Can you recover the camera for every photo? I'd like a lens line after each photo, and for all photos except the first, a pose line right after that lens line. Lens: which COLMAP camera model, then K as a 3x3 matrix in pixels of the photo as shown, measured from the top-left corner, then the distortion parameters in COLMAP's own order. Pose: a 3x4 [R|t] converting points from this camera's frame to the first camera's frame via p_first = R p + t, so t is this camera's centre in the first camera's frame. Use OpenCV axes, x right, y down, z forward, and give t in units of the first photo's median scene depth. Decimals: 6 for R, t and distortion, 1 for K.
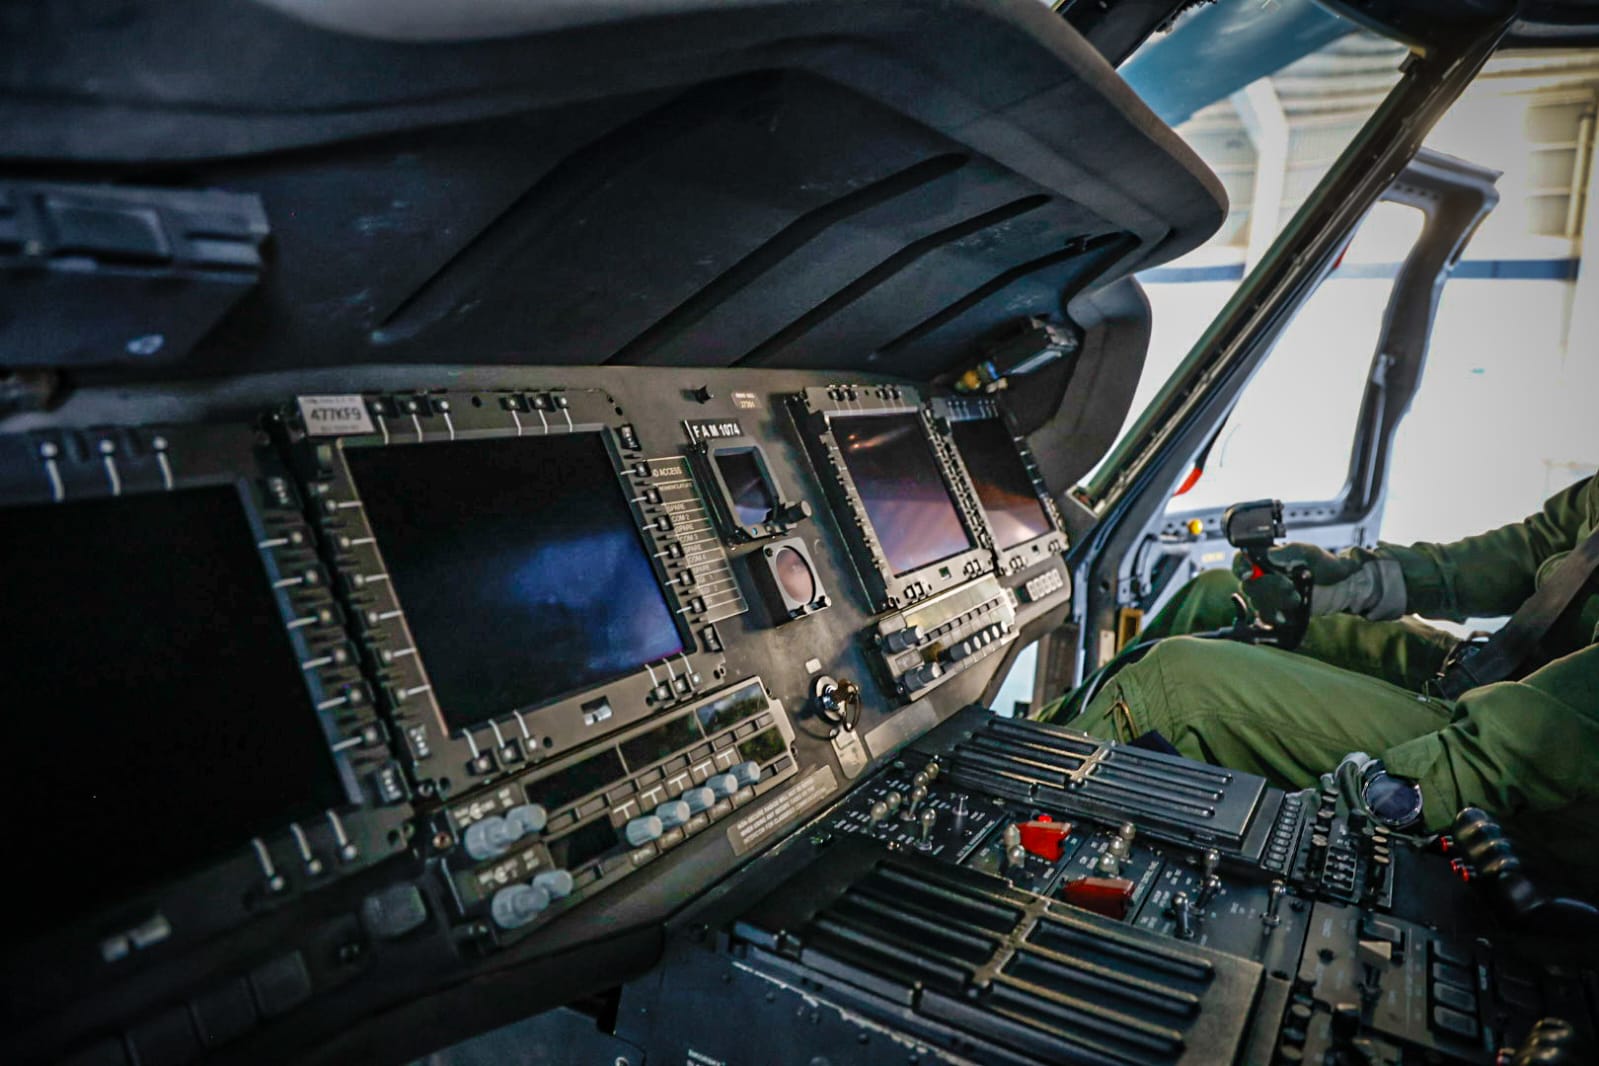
lens RADIAL K [[1091.4, 0, 799.0], [0, 1091.4, 540.1], [0, 0, 1]] dist [-0.094398, 0.065712]
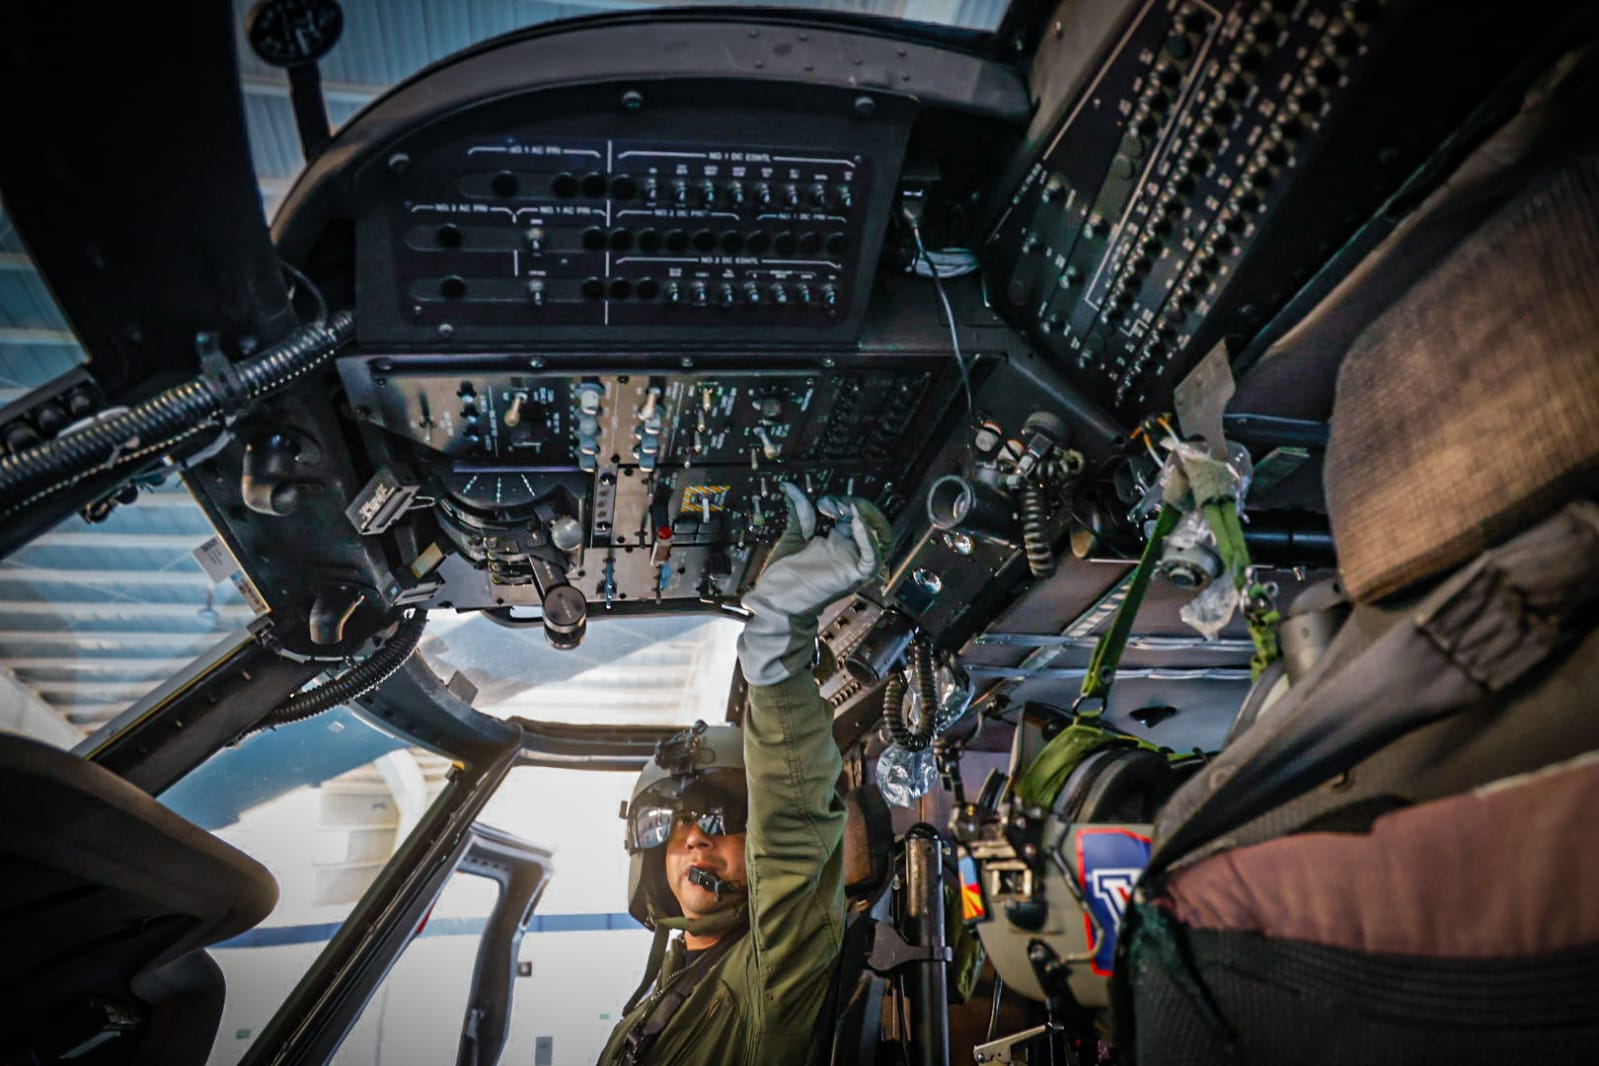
lens RADIAL K [[1091.4, 0, 799.0], [0, 1091.4, 540.1], [0, 0, 1]] dist [-0.094398, 0.065712]
pose [[0.746947, 0.202073, 0.633433, 0.000410], [0.187849, 0.849745, -0.492592, 0.038373], [-0.637796, 0.486929, 0.596755, -0.203475]]
